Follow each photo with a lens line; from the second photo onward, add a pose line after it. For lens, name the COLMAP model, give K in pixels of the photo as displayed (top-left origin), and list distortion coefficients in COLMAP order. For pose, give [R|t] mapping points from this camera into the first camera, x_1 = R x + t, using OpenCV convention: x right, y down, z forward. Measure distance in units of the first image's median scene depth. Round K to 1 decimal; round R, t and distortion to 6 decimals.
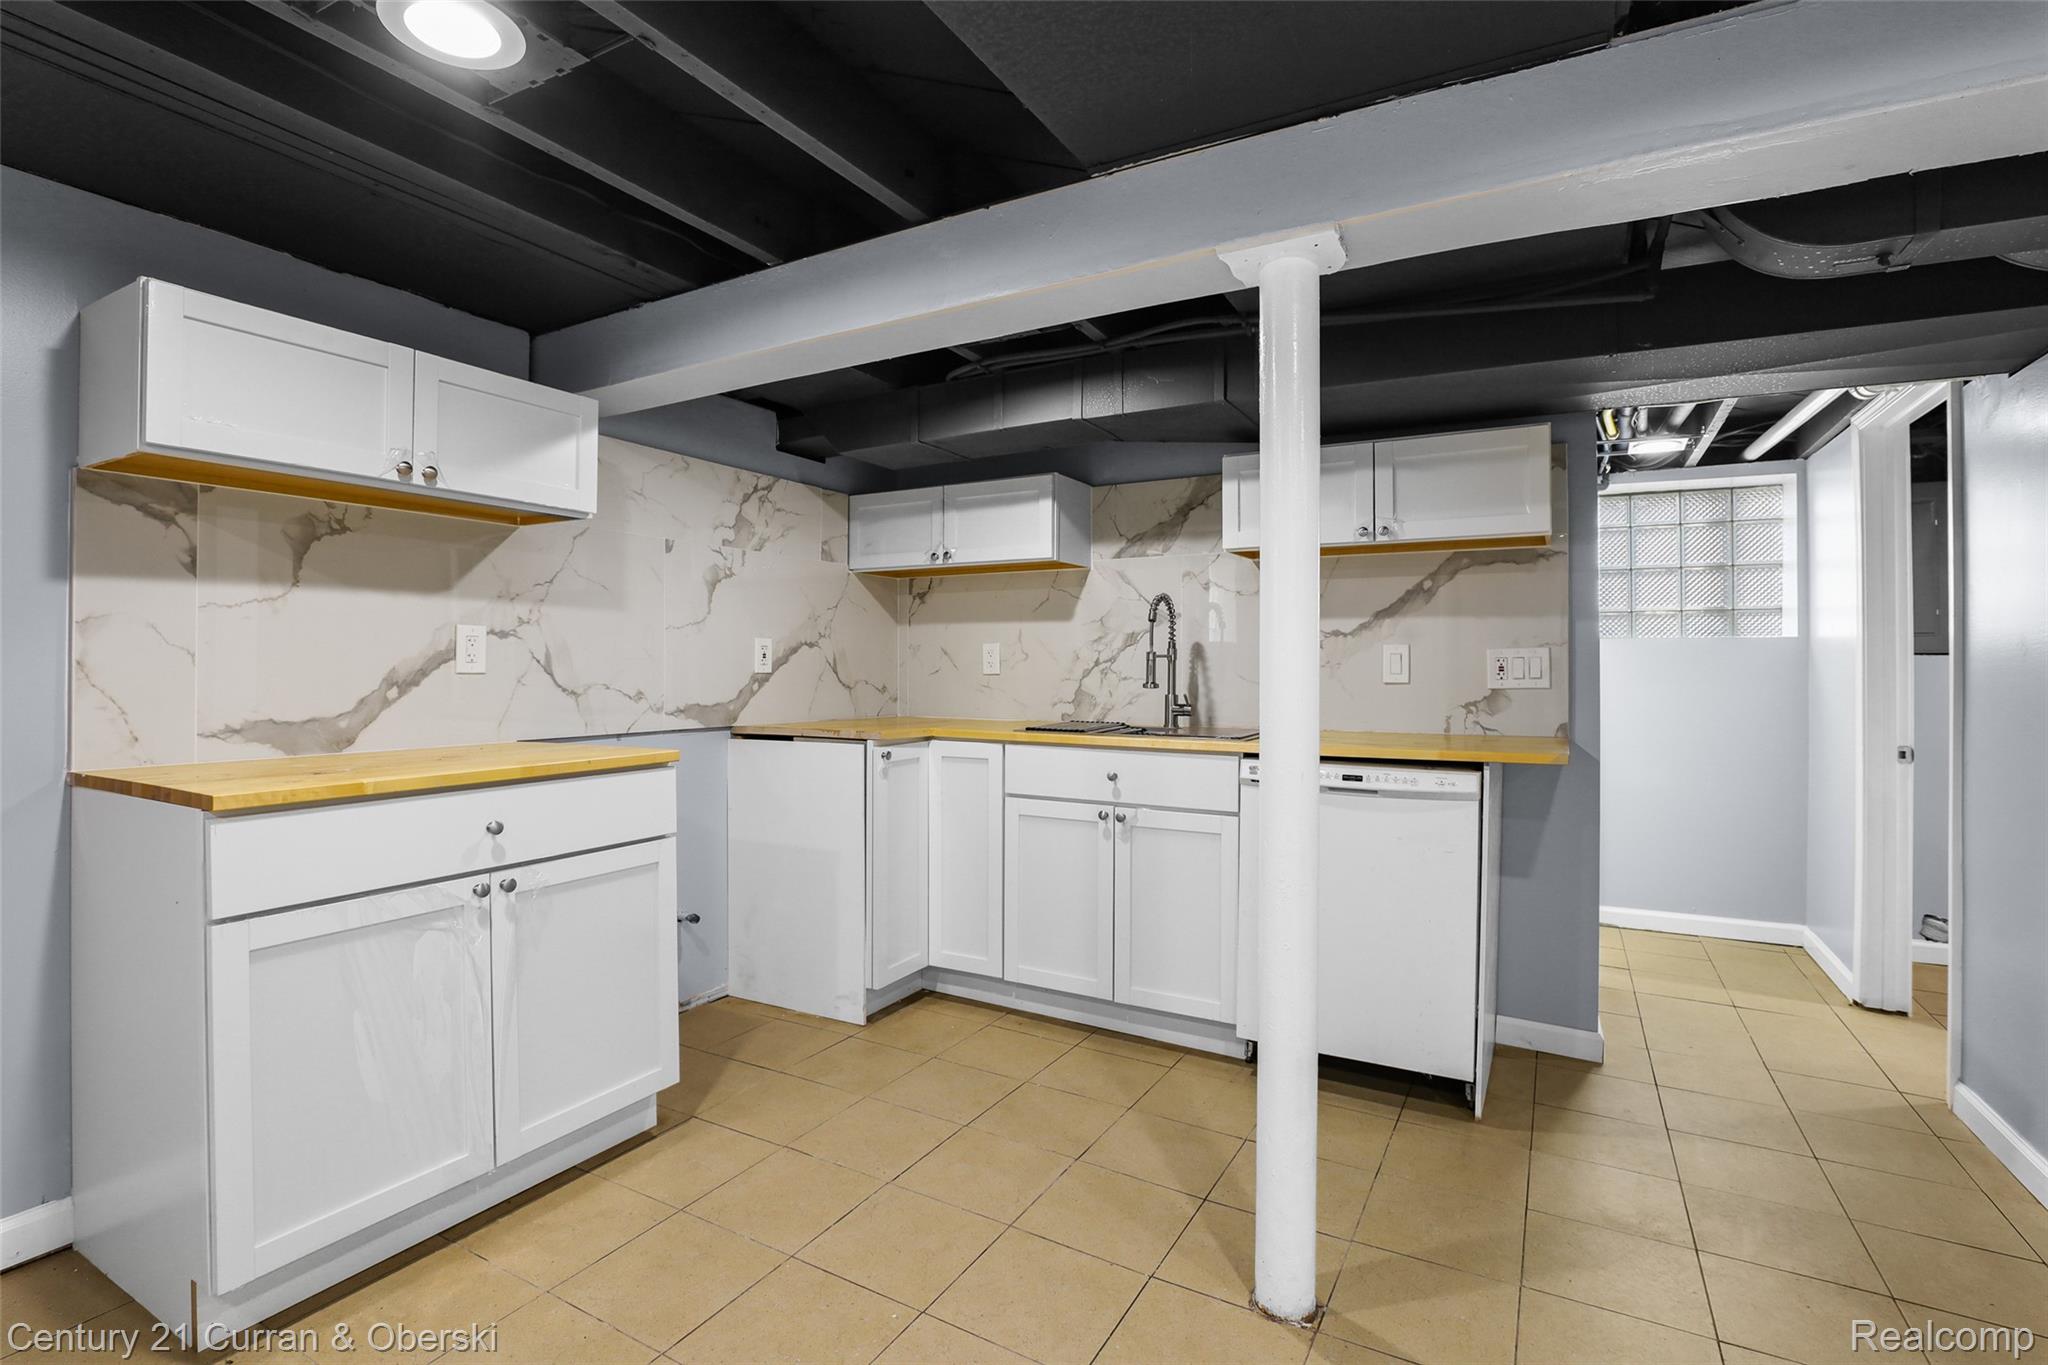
lens RADIAL K [[955.6, 0, 1020.5], [0, 955.6, 658.8], [0, 0, 1]] dist [-0.037182, 0.007376]
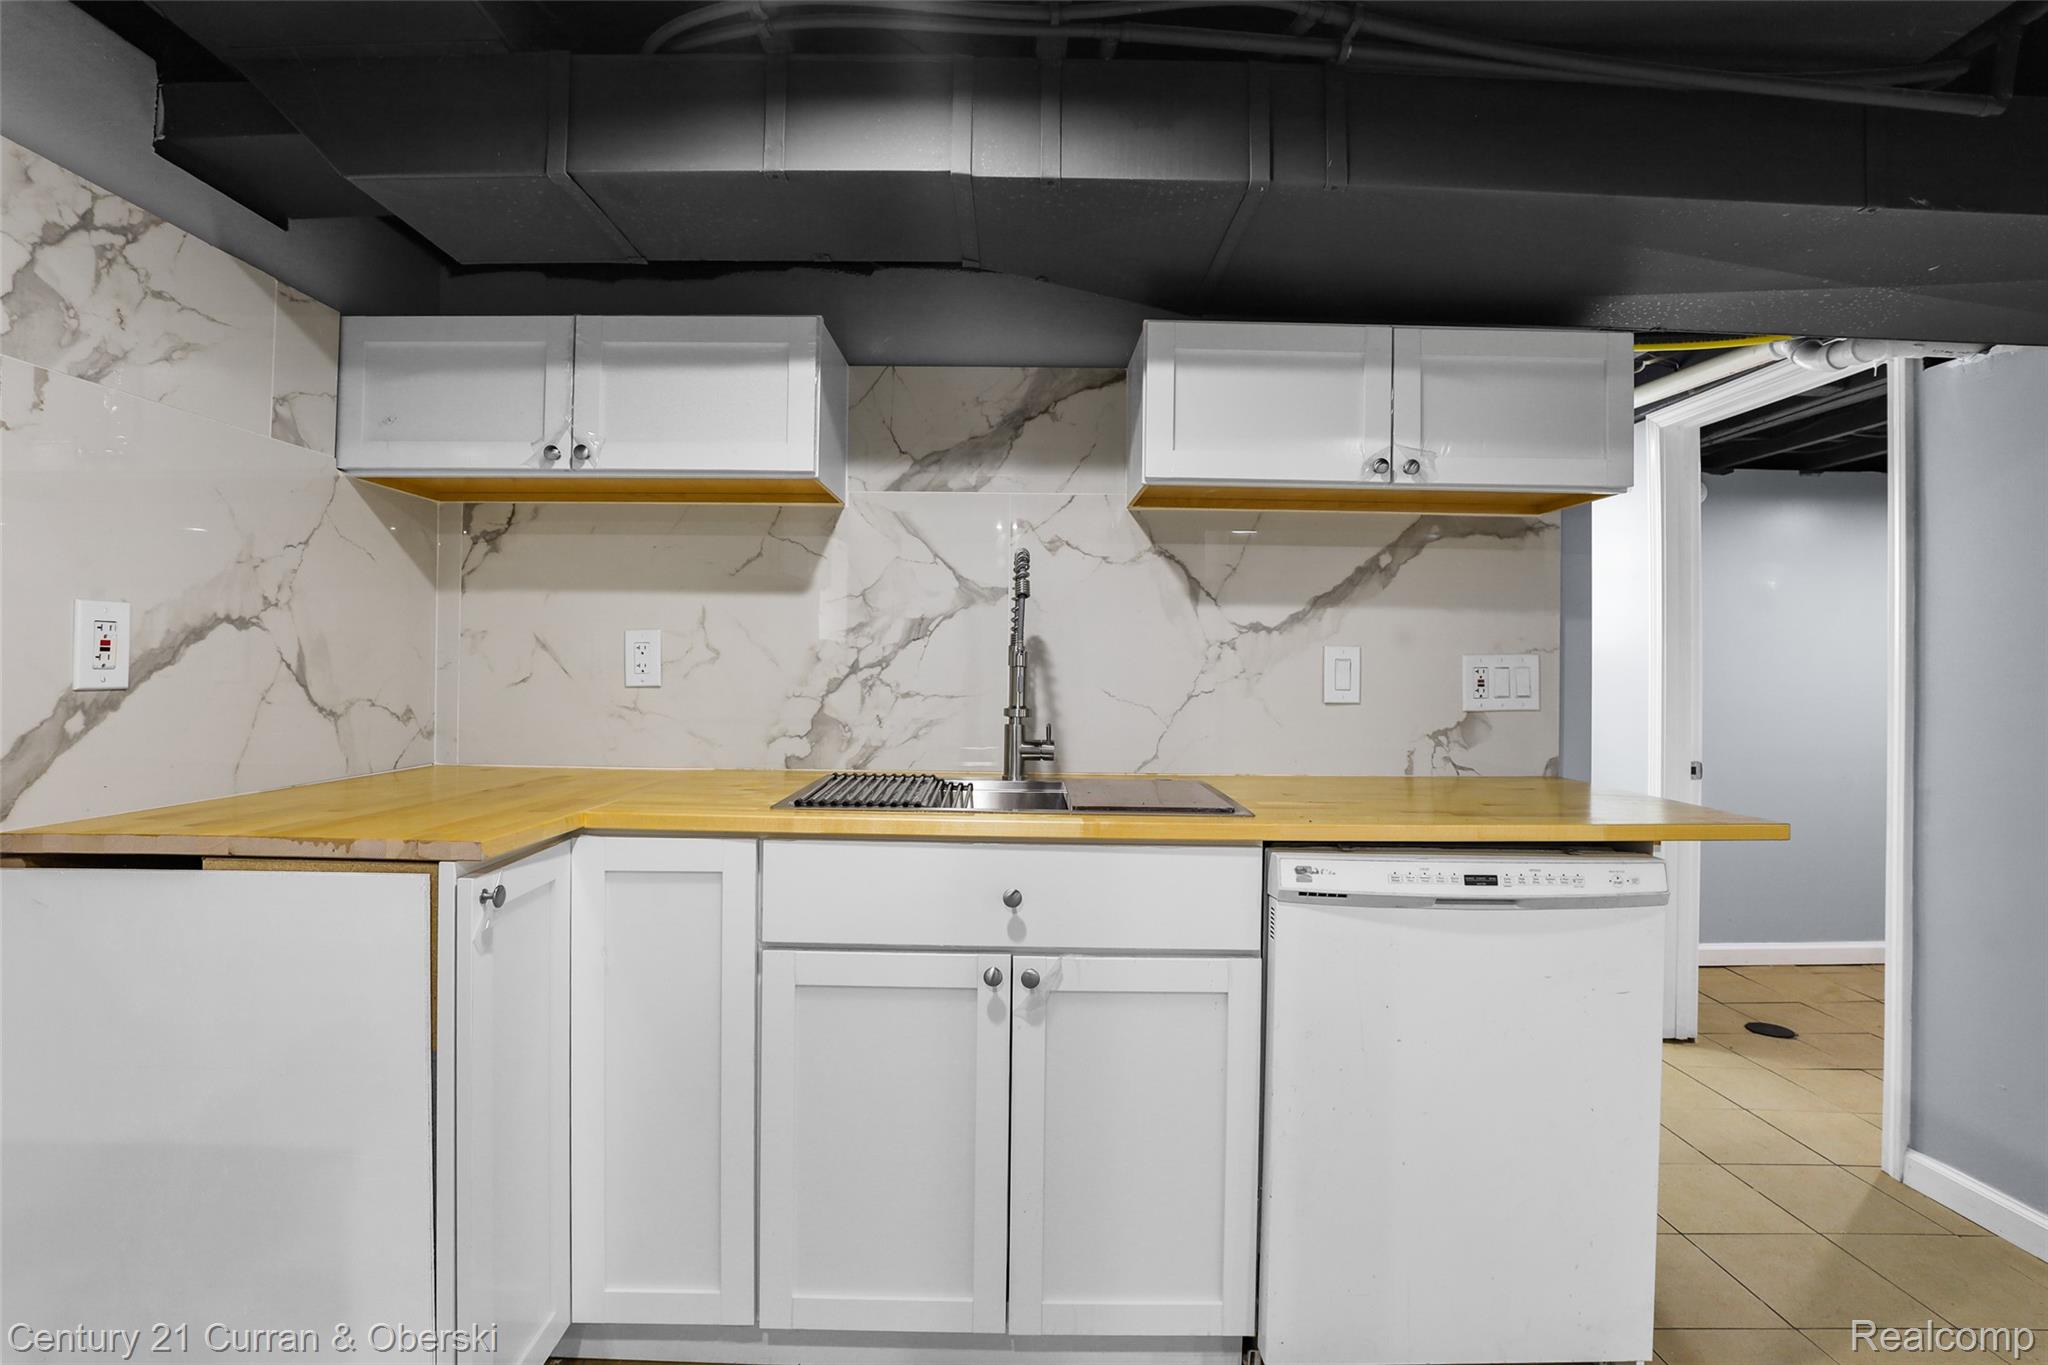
lens RADIAL K [[955.6, 0, 1015.2], [0, 955.6, 656.9], [0, 0, 1]] dist [-0.037182, 0.007376]
pose [[0.869425, 0.012190, 0.493914, -0.145469], [-0.013047, 0.999913, -0.001711, -0.003334], [-0.493892, -0.004956, 0.869509, 0.533286]]
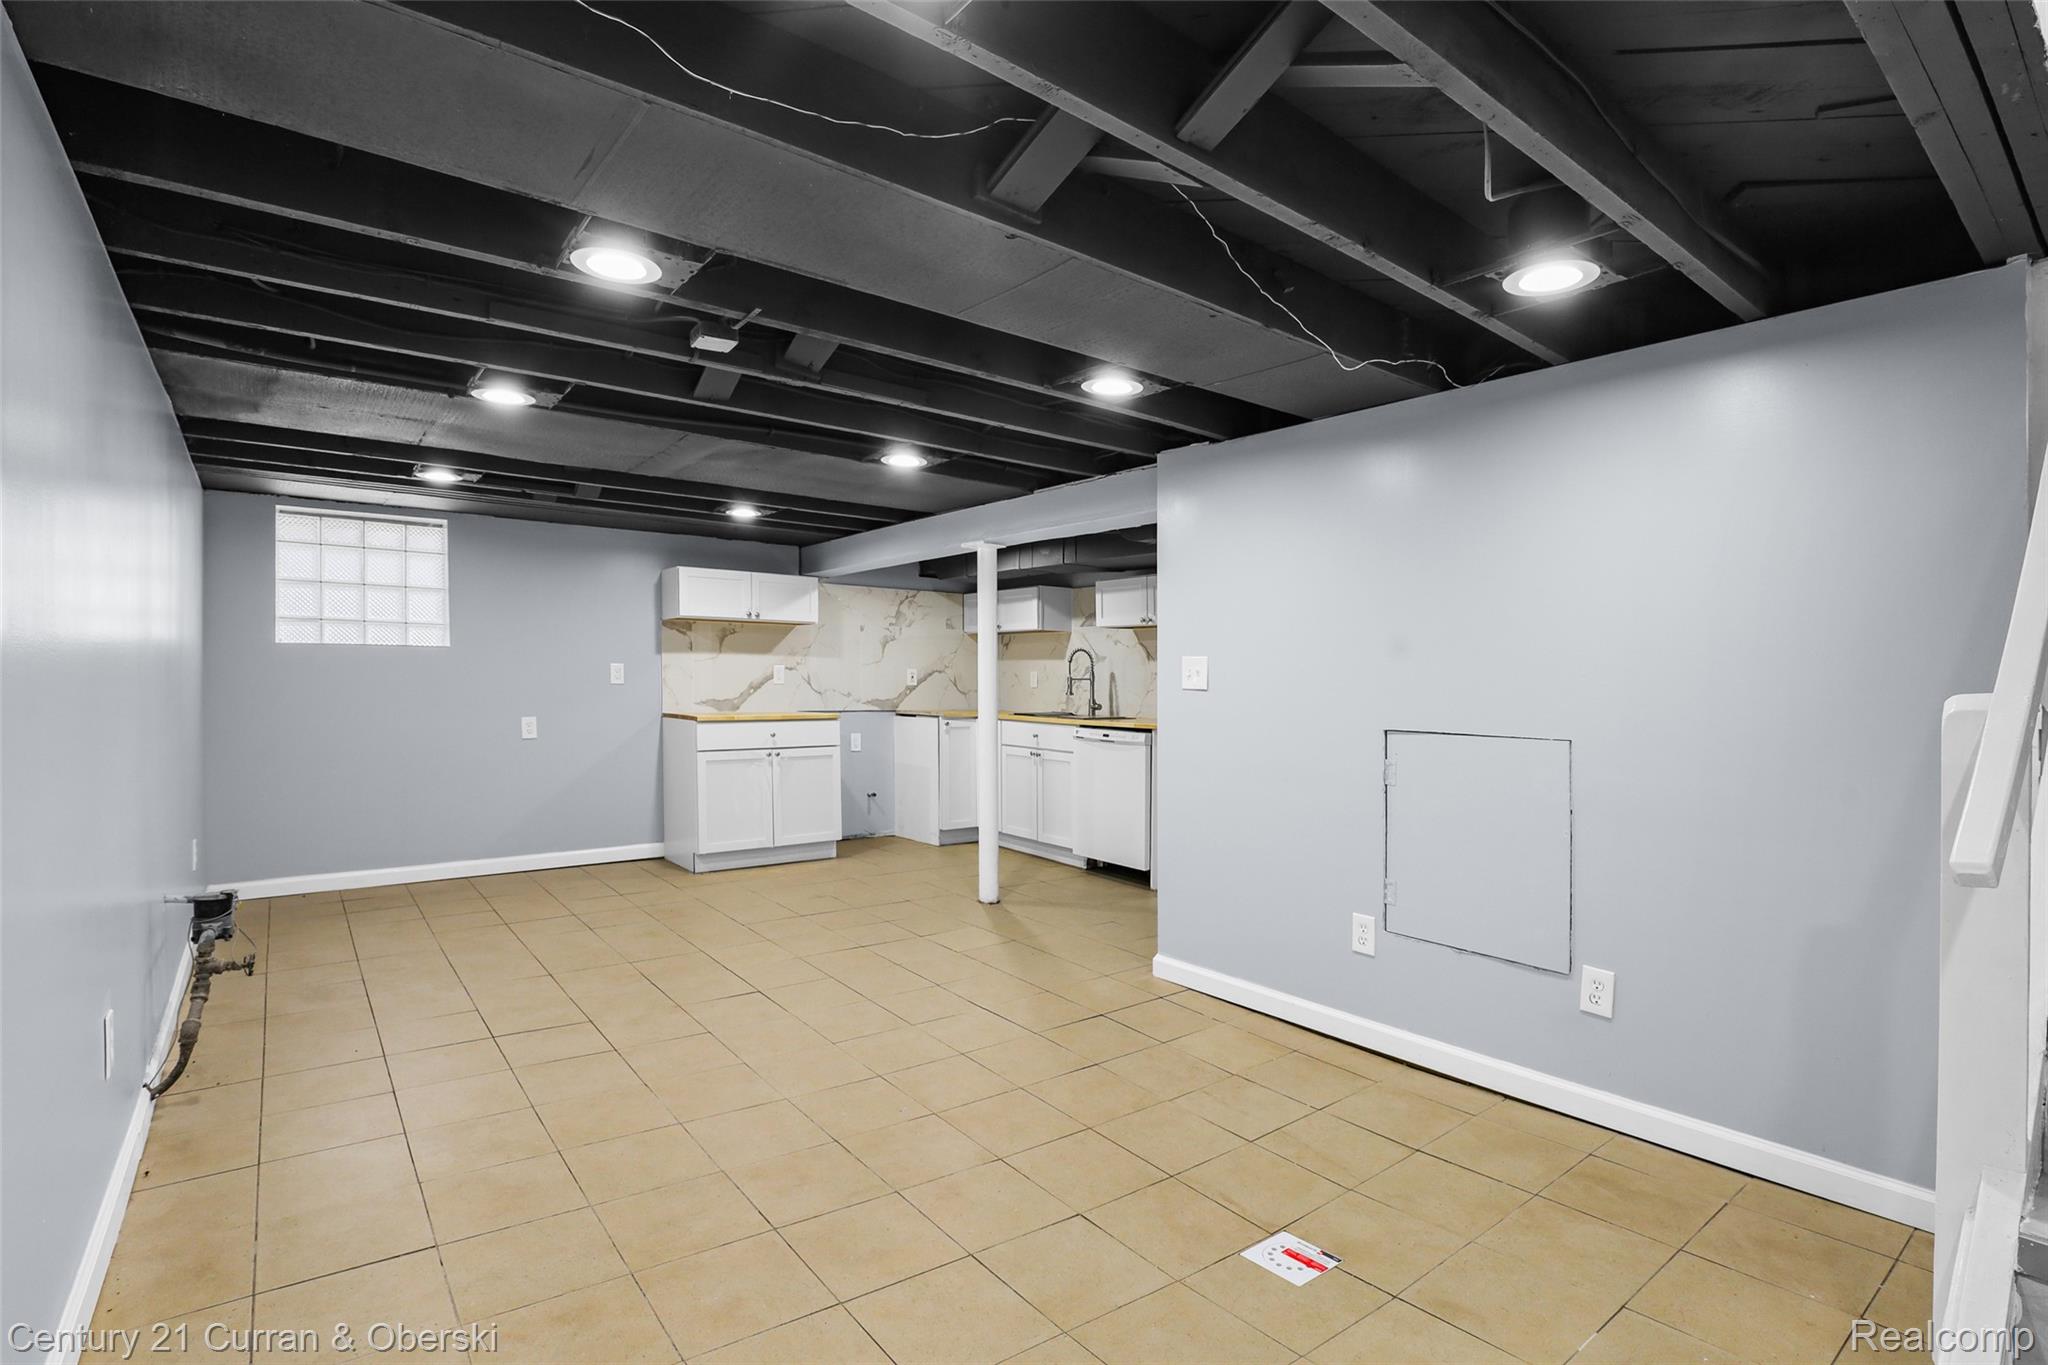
lens RADIAL K [[955.6, 0, 994.3], [0, 955.6, 736.9], [0, 0, 1]] dist [-0.037182, 0.007376]
pose [[0.915943, 0.033739, -0.399888, 0.832259], [-0.007466, 0.997720, 0.067077, -0.016210], [0.401239, -0.058453, 0.914106, -0.957444]]
